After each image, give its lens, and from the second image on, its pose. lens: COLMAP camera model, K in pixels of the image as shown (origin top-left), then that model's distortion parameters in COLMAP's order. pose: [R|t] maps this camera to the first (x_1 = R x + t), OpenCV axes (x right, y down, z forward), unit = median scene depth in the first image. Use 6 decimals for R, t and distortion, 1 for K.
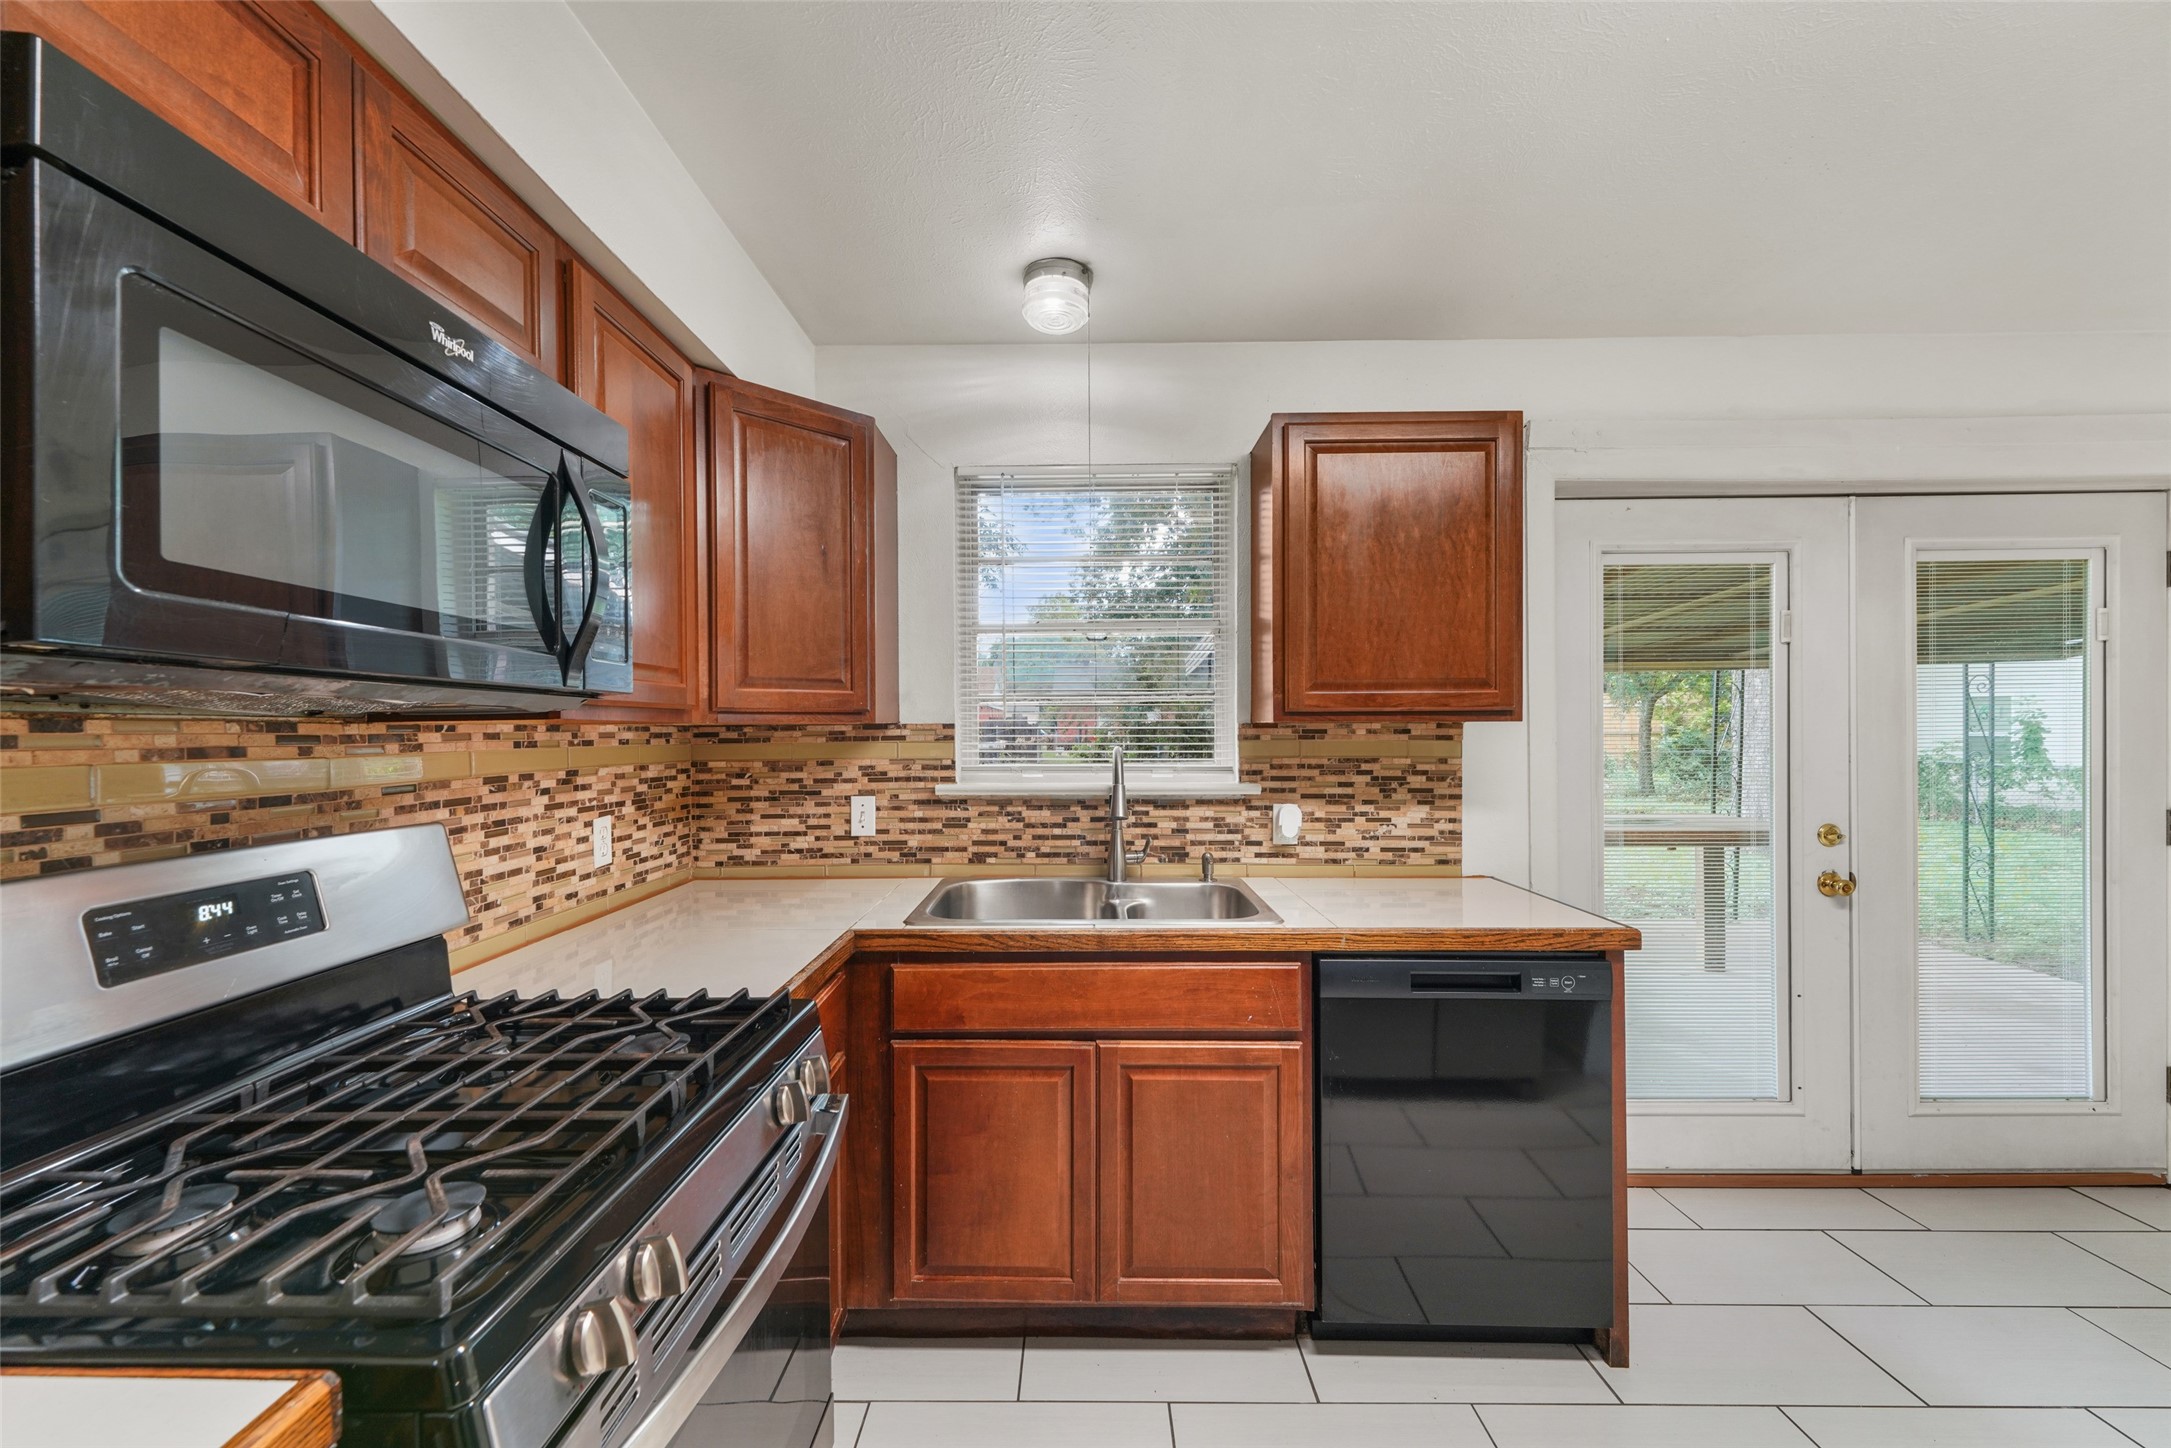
lens RADIAL K [[856.1, 0, 1069.9], [0, 856.1, 727.9], [0, 0, 1]] dist [0.014997, -0.006888]
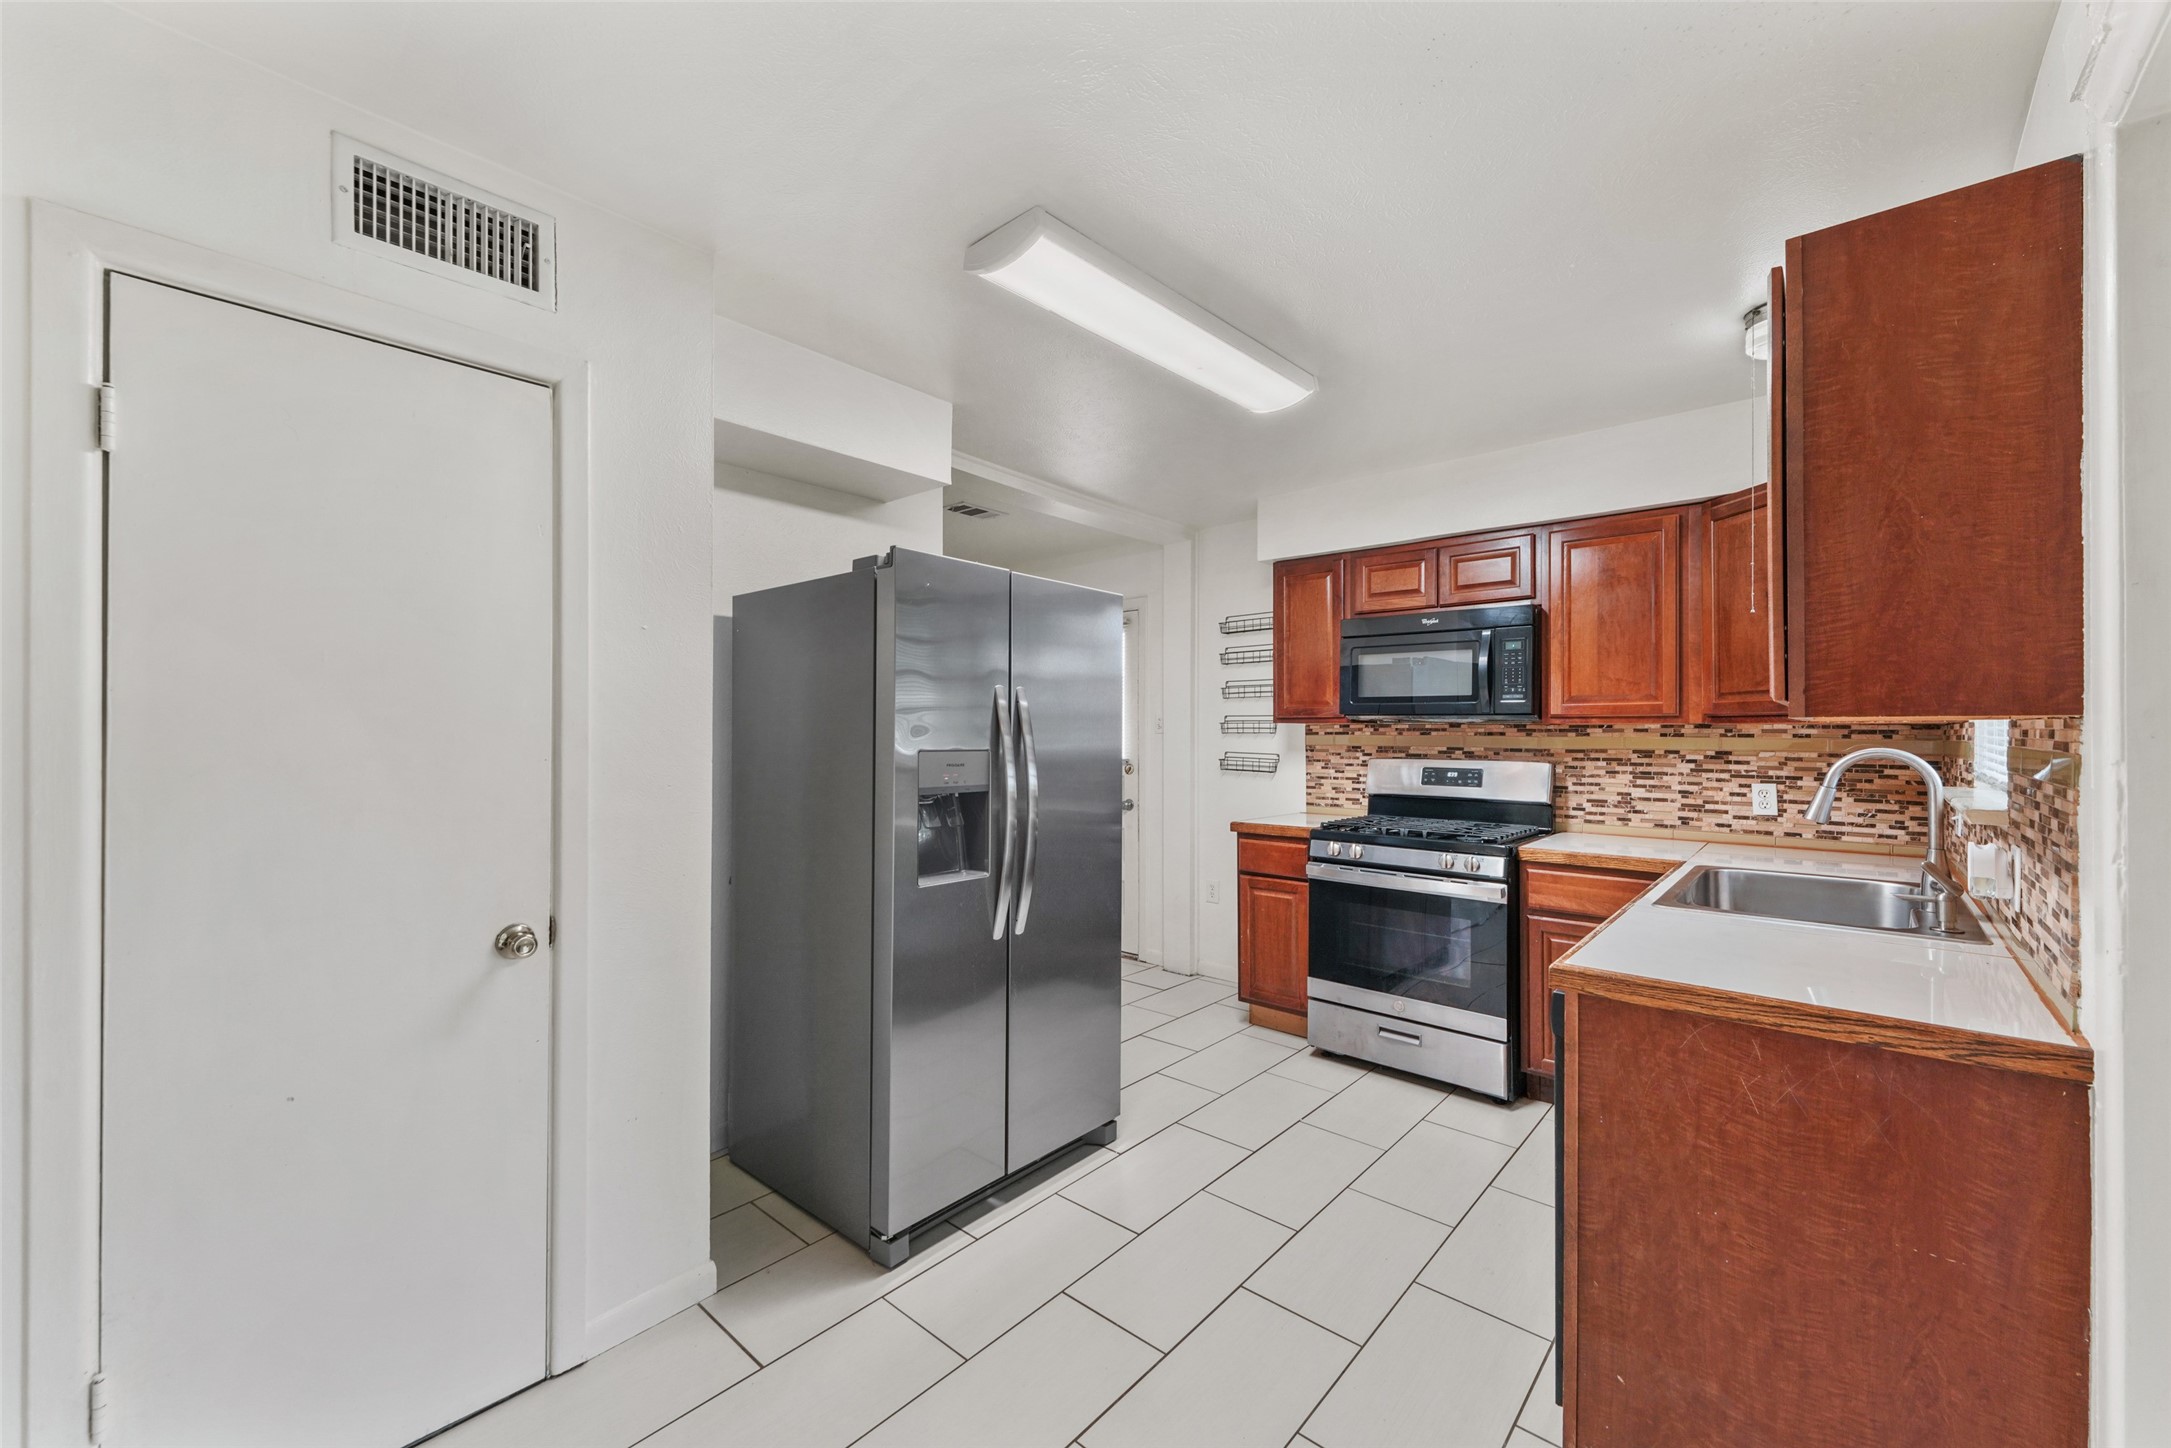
lens RADIAL K [[845.9, 0, 1085.5], [0, 845.9, 724.0], [0, 0, 1]] dist [0.011665, -0.000018]
pose [[-0.642669, 0.000594, -0.766144, 1.182838], [0.002134, 0.999997, -0.001016, -0.004358], [0.766141, -0.002288, -0.642669, 0.870947]]
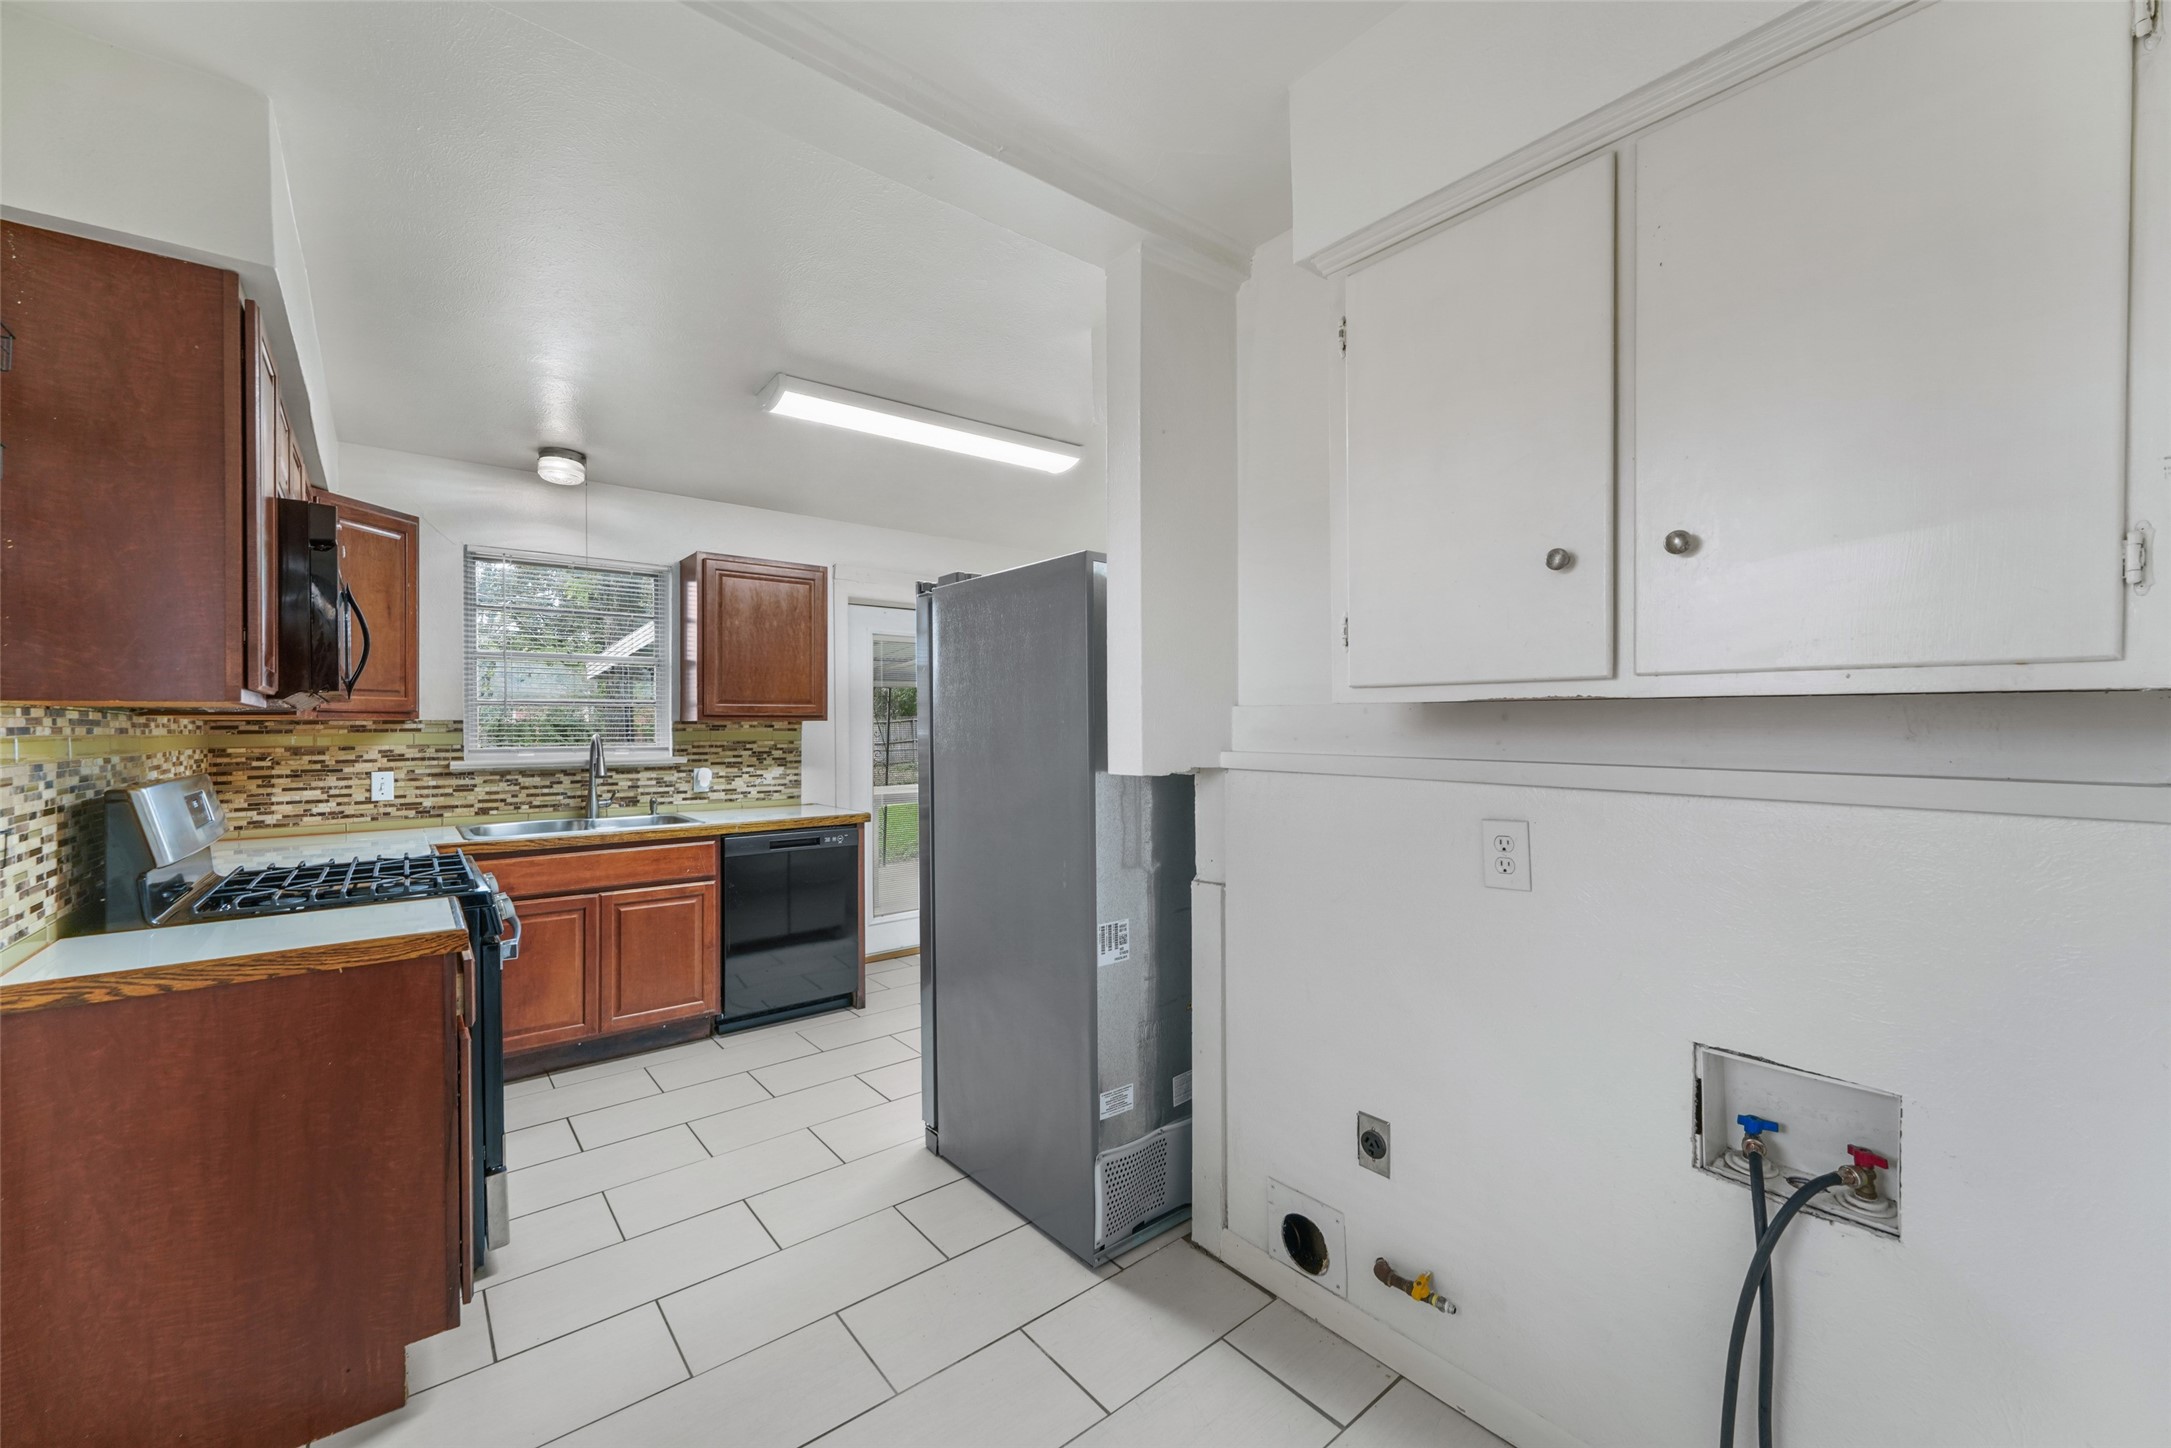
lens RADIAL K [[856.1, 0, 1069.9], [0, 856.1, 727.9], [0, 0, 1]] dist [0.014997, -0.006888]
pose [[0.773609, 0.001376, 0.633662, -0.268777], [-0.000253, 0.999998, -0.001863, 0.010798], [-0.633663, 0.001281, 0.773608, -0.802382]]
